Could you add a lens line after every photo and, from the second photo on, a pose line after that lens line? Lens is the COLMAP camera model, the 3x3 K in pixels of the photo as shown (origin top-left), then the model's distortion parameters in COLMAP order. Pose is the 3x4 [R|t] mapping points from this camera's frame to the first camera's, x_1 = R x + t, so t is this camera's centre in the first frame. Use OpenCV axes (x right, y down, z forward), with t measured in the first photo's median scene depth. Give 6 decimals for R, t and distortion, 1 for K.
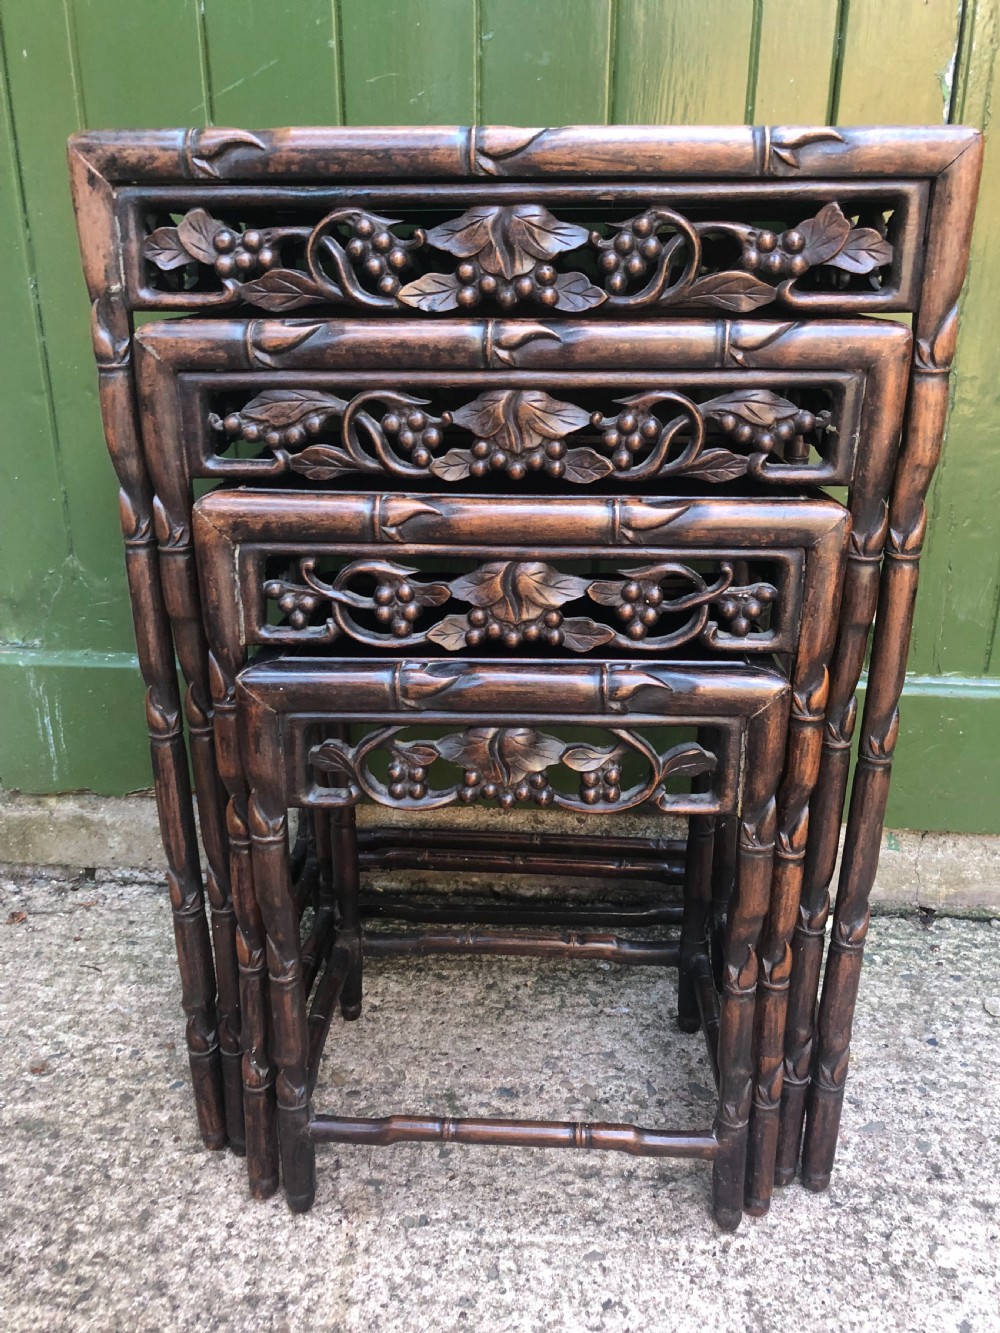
lens RADIAL K [[1100.4, 0, 505.8], [0, 1100.4, 673.9], [0, 0, 1]] dist [-0.009056, 0.039000]
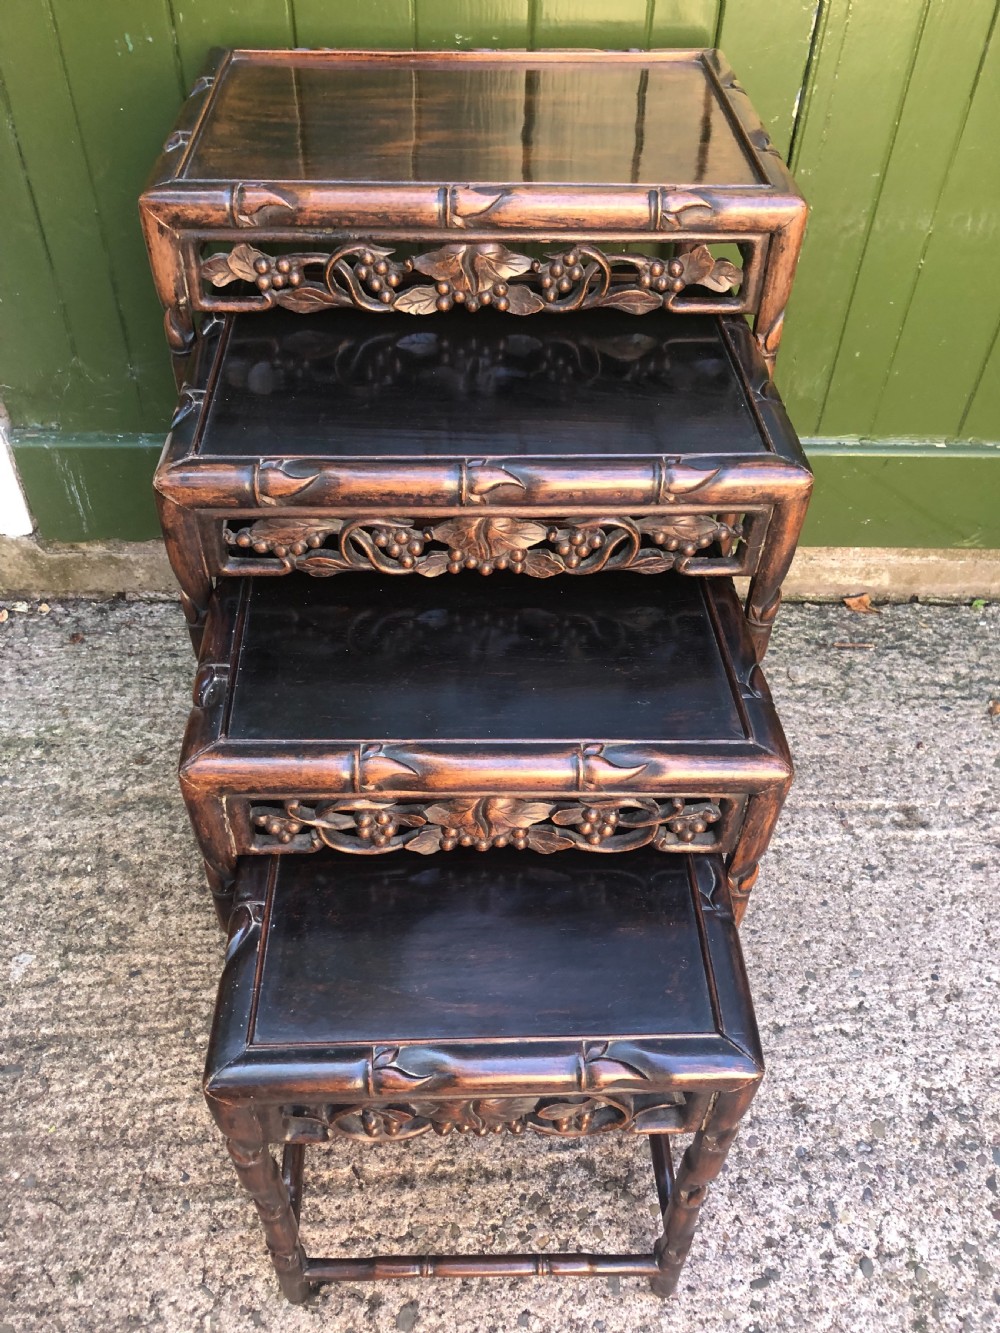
lens RADIAL K [[1100.4, 0, 500.8], [0, 1100.4, 680.4], [0, 0, 1]] dist [-0.009056, 0.039000]
pose [[0.994890, -0.055810, 0.084135, -0.086129], [0.016153, 0.910583, 0.413011, -0.389954], [-0.099662, -0.409542, 0.906831, -0.369963]]
